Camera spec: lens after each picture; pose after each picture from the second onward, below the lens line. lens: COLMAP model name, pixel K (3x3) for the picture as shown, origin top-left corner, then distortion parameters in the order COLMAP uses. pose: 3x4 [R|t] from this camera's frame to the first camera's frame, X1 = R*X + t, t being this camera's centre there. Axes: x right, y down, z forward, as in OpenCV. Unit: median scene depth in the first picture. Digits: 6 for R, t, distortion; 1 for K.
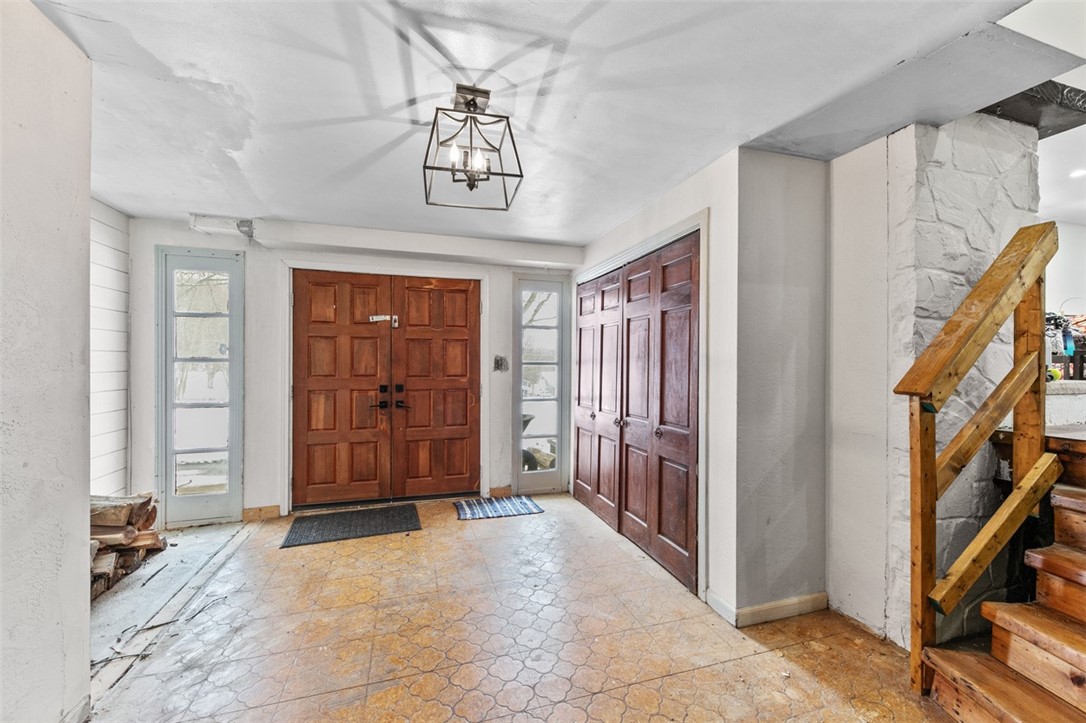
lens RADIAL K [[424.5, 0, 541.6], [0, 424.5, 363.2], [0, 0, 1]] dist [0.001313, -0.000231]
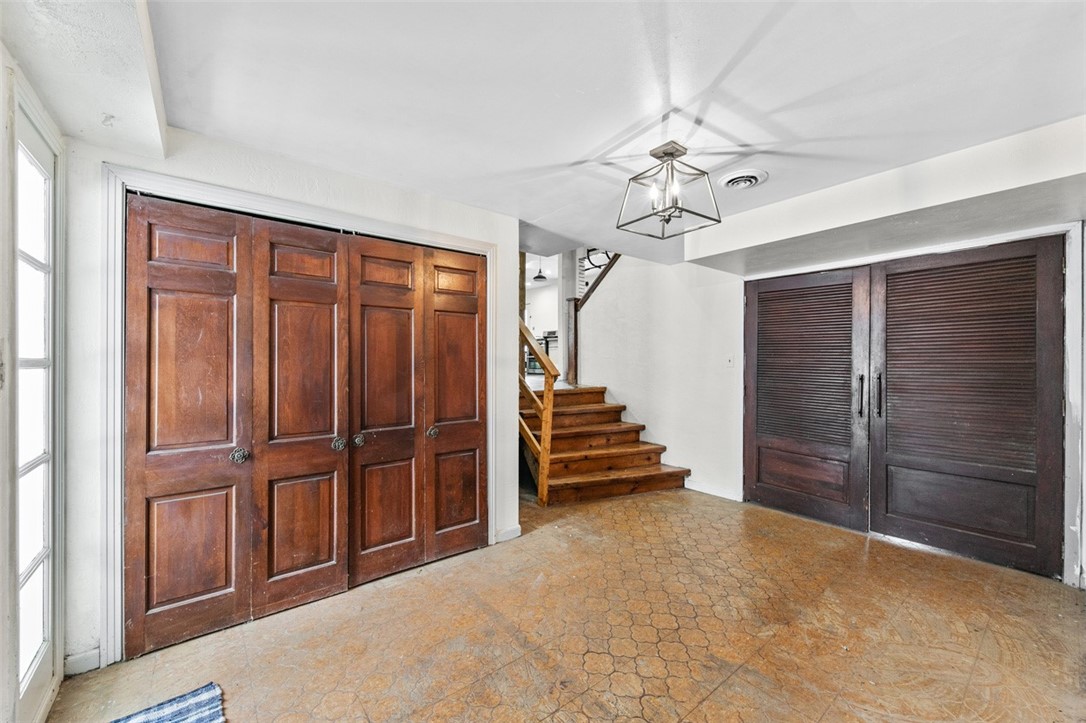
lens RADIAL K [[424.5, 0, 541.6], [0, 424.5, 363.2], [0, 0, 1]] dist [0.001313, -0.000231]
pose [[-0.363824, -0.006607, 0.931444, -1.125662], [-0.002671, 0.999978, 0.006050, -0.007250], [-0.931464, -0.000287, -0.363834, 1.698821]]
